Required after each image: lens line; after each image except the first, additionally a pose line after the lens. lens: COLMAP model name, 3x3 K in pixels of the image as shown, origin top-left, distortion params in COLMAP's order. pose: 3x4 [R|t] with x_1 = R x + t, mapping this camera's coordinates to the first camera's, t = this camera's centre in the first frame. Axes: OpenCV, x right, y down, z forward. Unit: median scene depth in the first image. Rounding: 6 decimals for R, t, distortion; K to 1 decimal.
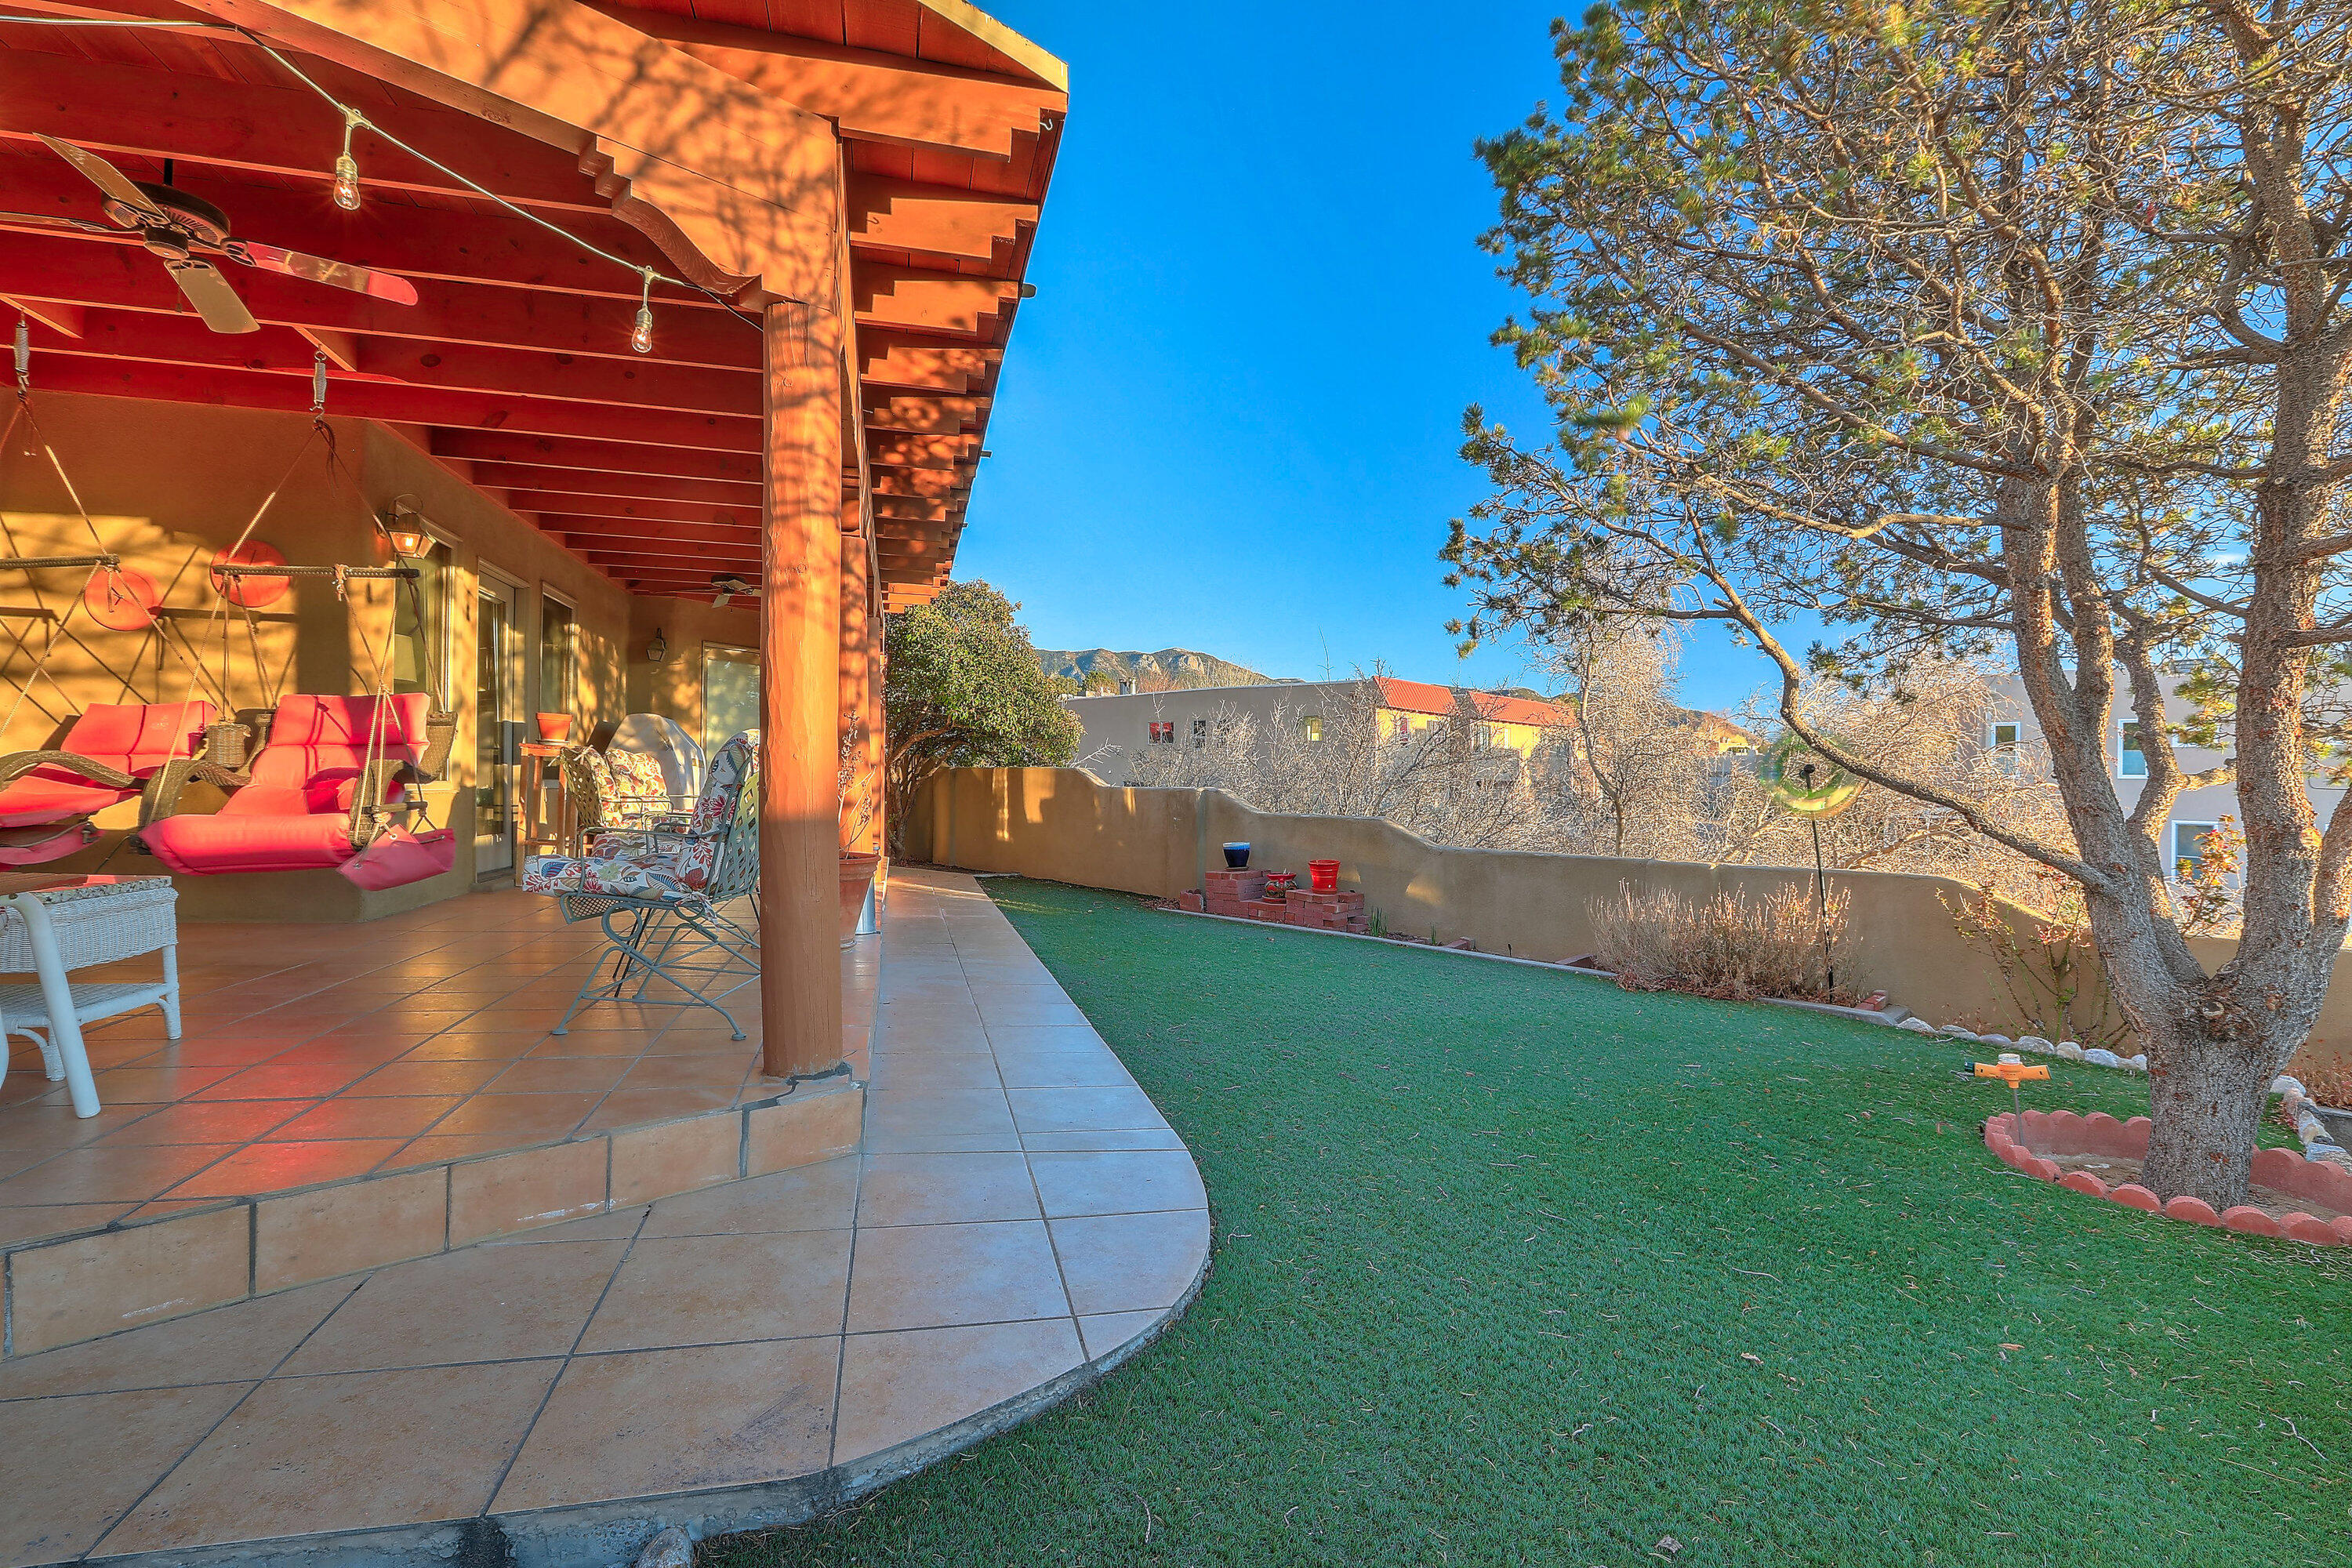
lens RADIAL K [[1063.0, 0, 1167.4], [0, 1063.0, 783.8], [0, 0, 1]] dist [-0.012388, 0.000757]
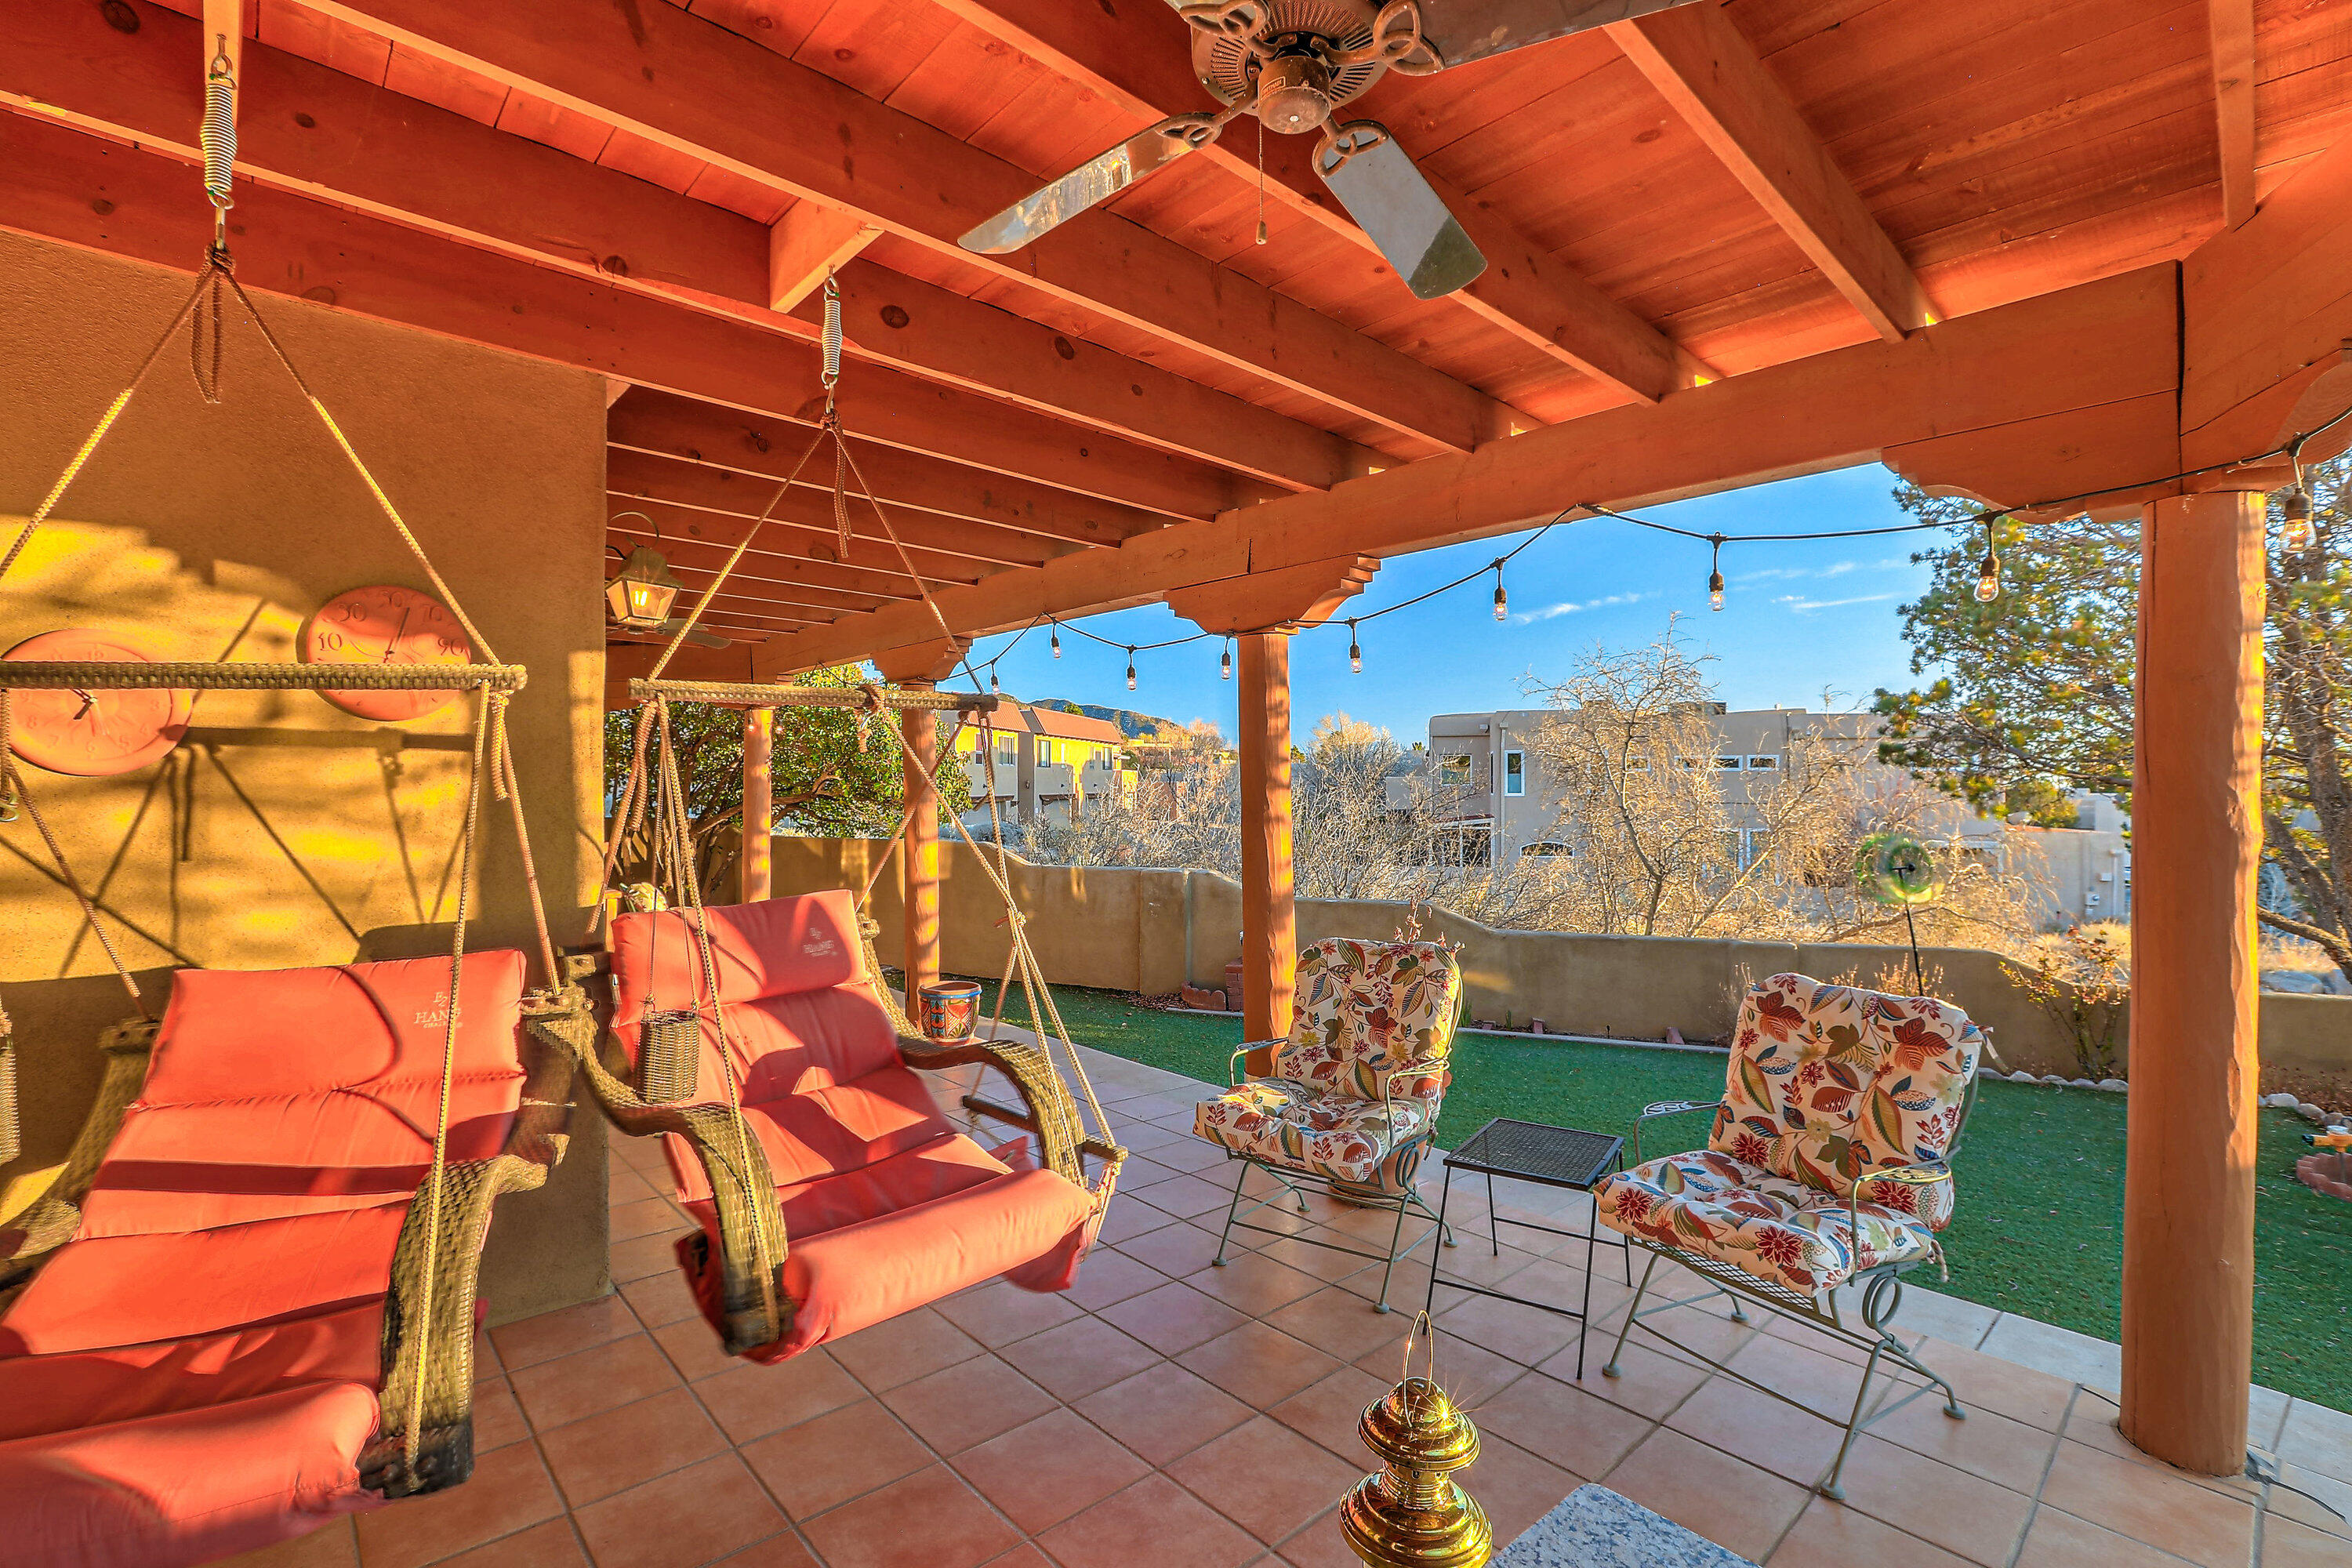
lens RADIAL K [[1063.0, 0, 1178.0], [0, 1063.0, 785.6], [0, 0, 1]] dist [-0.012388, 0.000757]
pose [[0.879554, -0.013393, 0.475611, -0.779993], [0.013501, 0.999904, 0.003190, -0.137384], [-0.475608, 0.003615, 0.879650, 0.393676]]
